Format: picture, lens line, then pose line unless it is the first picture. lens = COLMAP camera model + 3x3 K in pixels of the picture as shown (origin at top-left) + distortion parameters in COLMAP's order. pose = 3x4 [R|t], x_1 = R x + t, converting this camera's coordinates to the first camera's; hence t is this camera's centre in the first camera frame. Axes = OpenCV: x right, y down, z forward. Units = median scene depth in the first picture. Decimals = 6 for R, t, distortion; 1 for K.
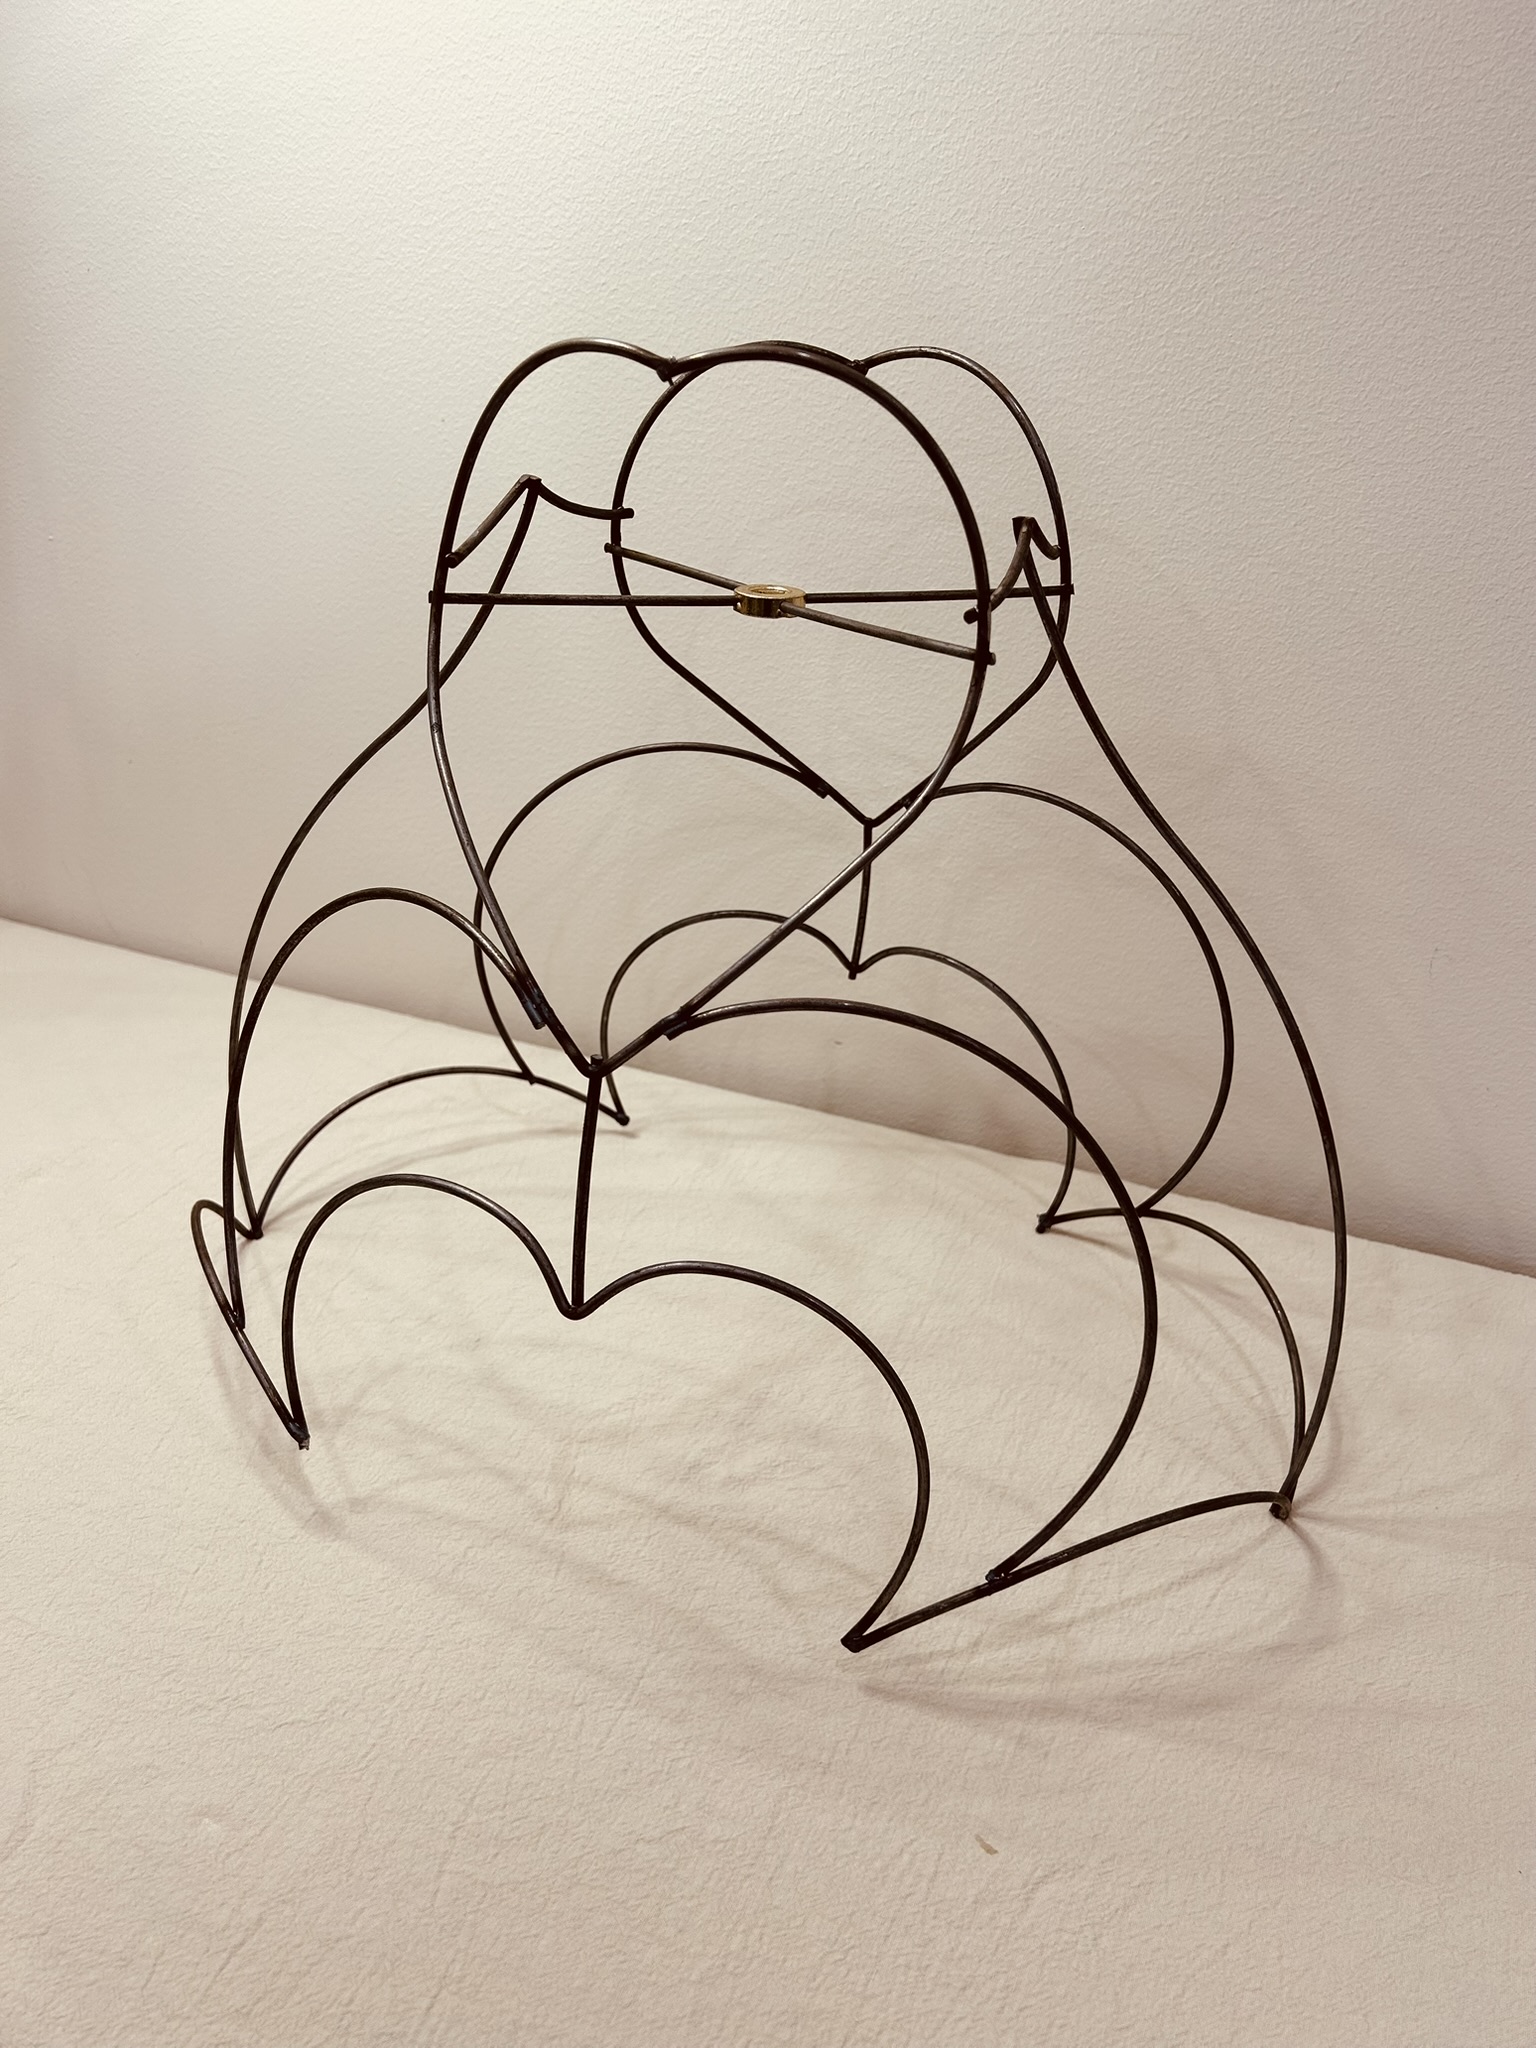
lens RADIAL K [[1553.4, 0, 762.5], [0, 1553.4, 1022.6], [0, 0, 1]] dist [0.044866, -0.048953]
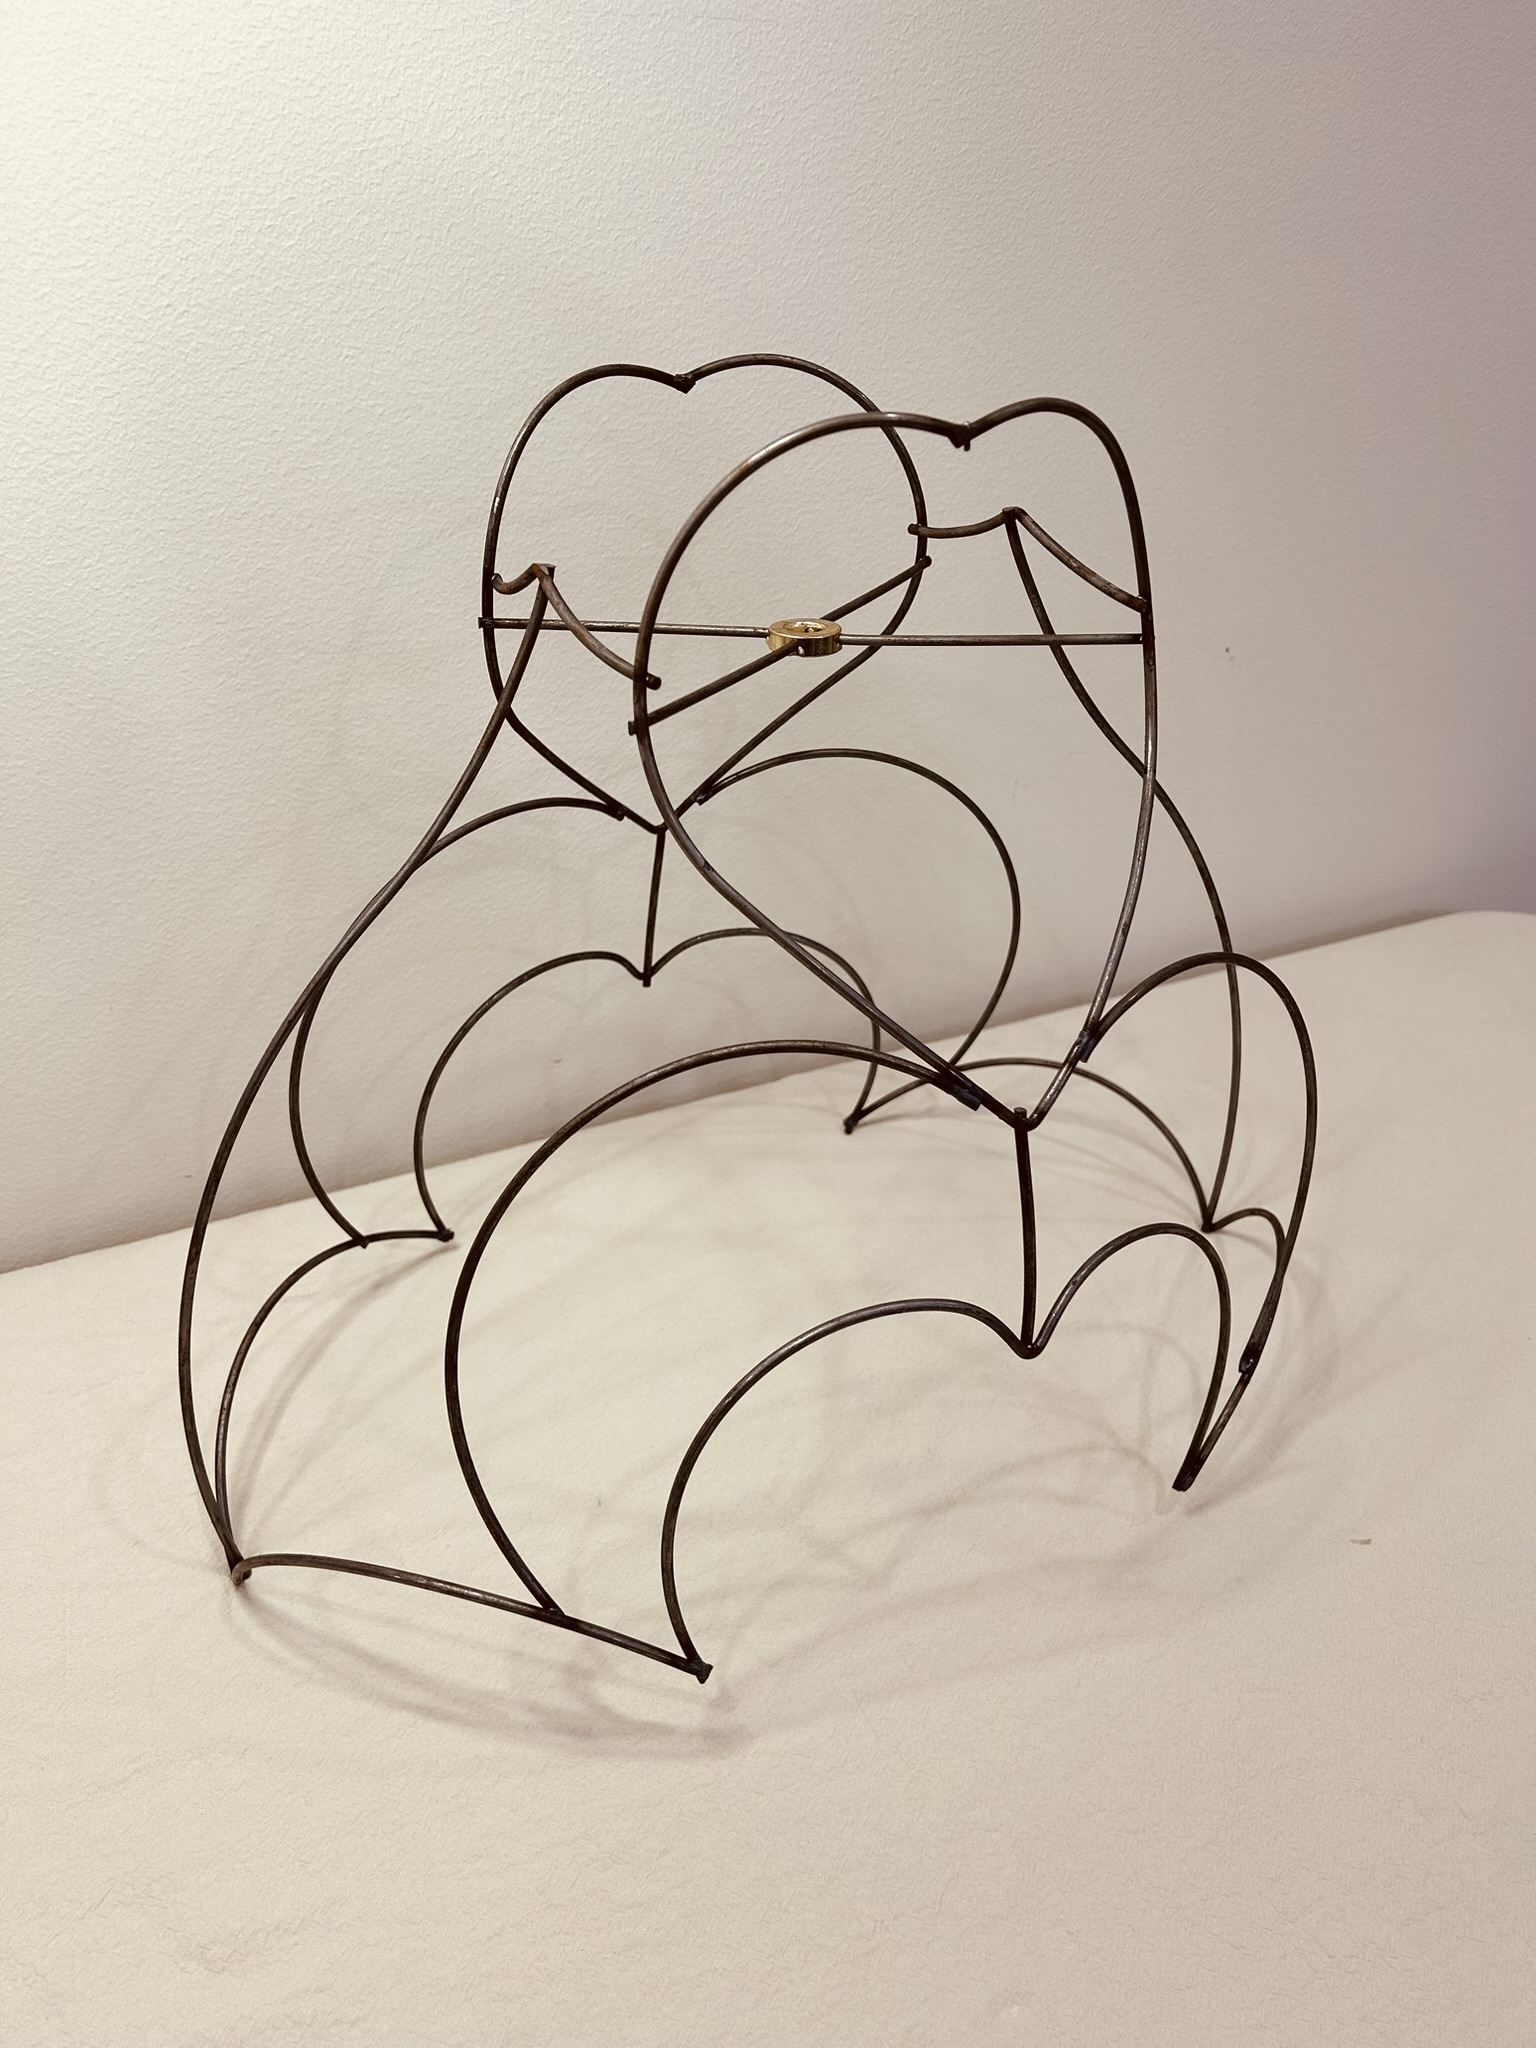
lens RADIAL K [[1553.4, 0, 761.1], [0, 1553.4, 1019.7], [0, 0, 1]] dist [0.044866, -0.048953]
pose [[0.671093, -0.394637, 0.627611, -0.634439], [0.345562, 0.915474, 0.206141, -0.227982], [-0.655913, 0.078538, 0.750740, 0.258740]]
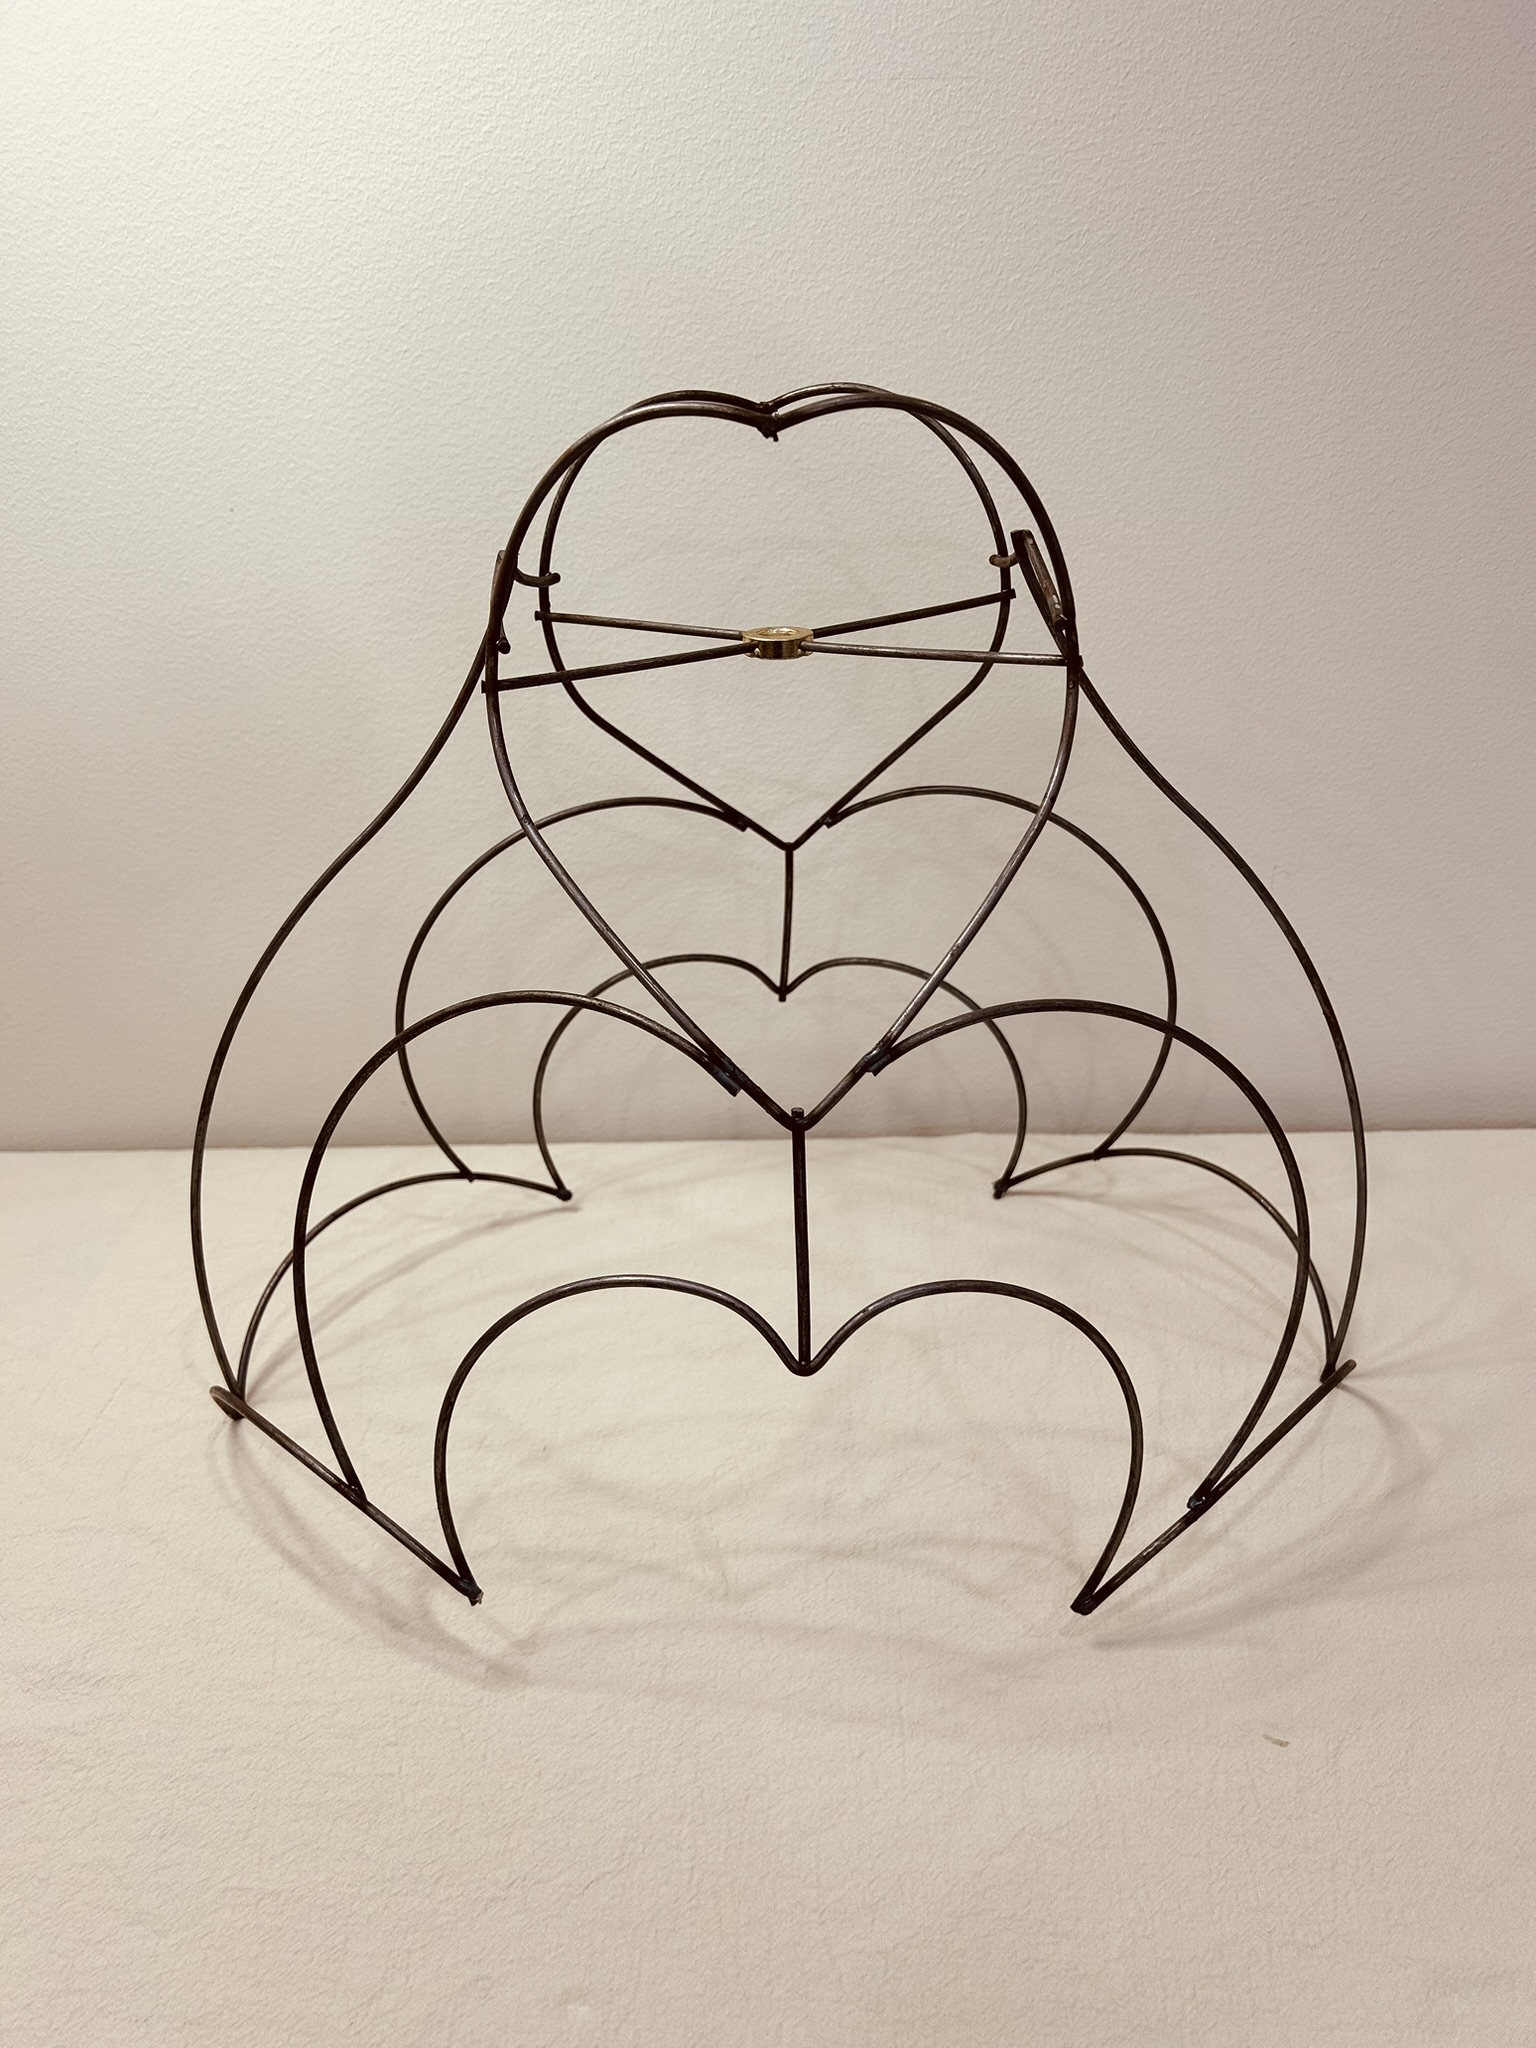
lens RADIAL K [[1553.4, 0, 774.5], [0, 1553.4, 1025.7], [0, 0, 1]] dist [0.044866, -0.048953]
pose [[0.930807, -0.213554, 0.296637, -0.307167], [0.217871, 0.975796, 0.018843, -0.040247], [-0.293481, 0.047089, 0.954804, 0.036559]]
